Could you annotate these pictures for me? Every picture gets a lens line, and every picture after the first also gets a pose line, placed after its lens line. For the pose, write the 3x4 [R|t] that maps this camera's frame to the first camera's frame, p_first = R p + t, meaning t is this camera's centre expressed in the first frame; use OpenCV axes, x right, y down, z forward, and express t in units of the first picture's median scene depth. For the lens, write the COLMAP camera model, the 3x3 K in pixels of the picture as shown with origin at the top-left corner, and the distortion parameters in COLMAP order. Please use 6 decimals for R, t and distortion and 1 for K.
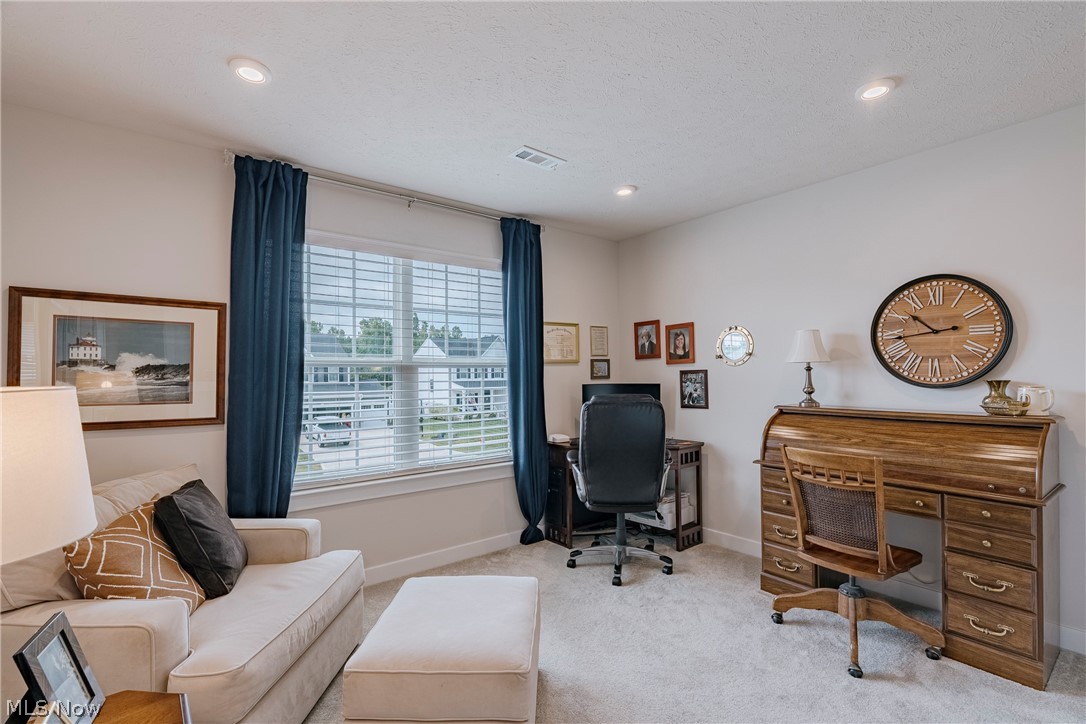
lens RADIAL K [[499.9, 0, 549.2], [0, 499.9, 362.2], [0, 0, 1]] dist [-0.005615, 0.000602]
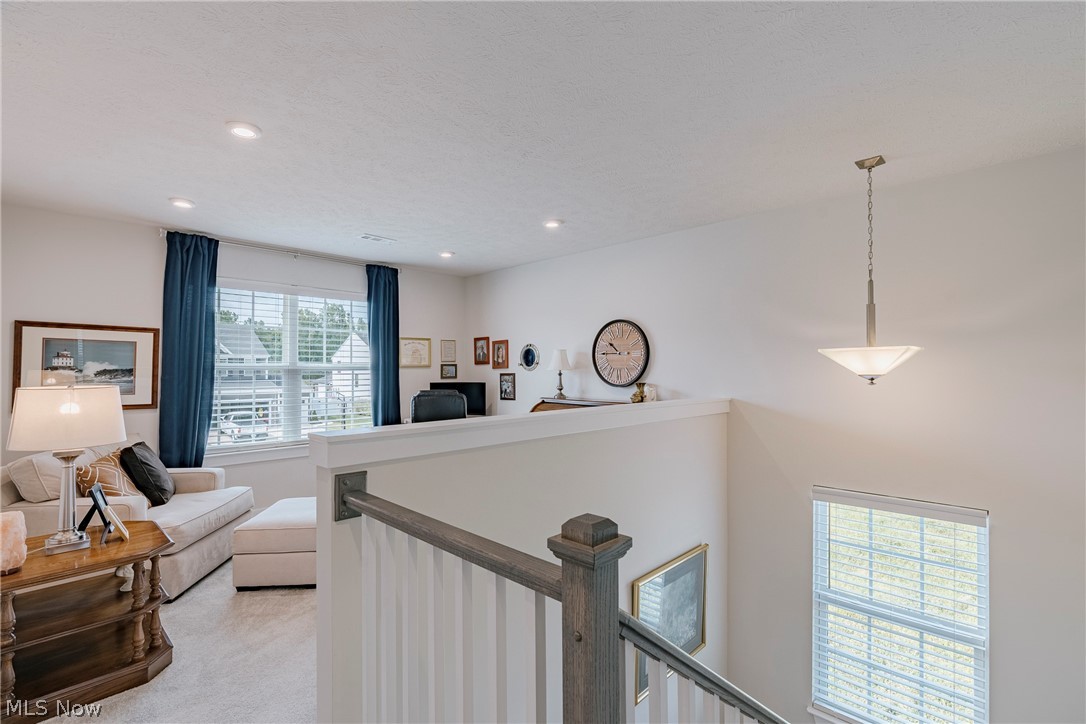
lens RADIAL K [[499.9, 0, 550.8], [0, 499.9, 359.3], [0, 0, 1]] dist [-0.005615, 0.000602]
pose [[0.991083, 0.012299, 0.132676, 0.321056], [-0.012762, 0.999915, 0.002639, -0.042896], [-0.132633, -0.004308, 0.991156, -0.639420]]
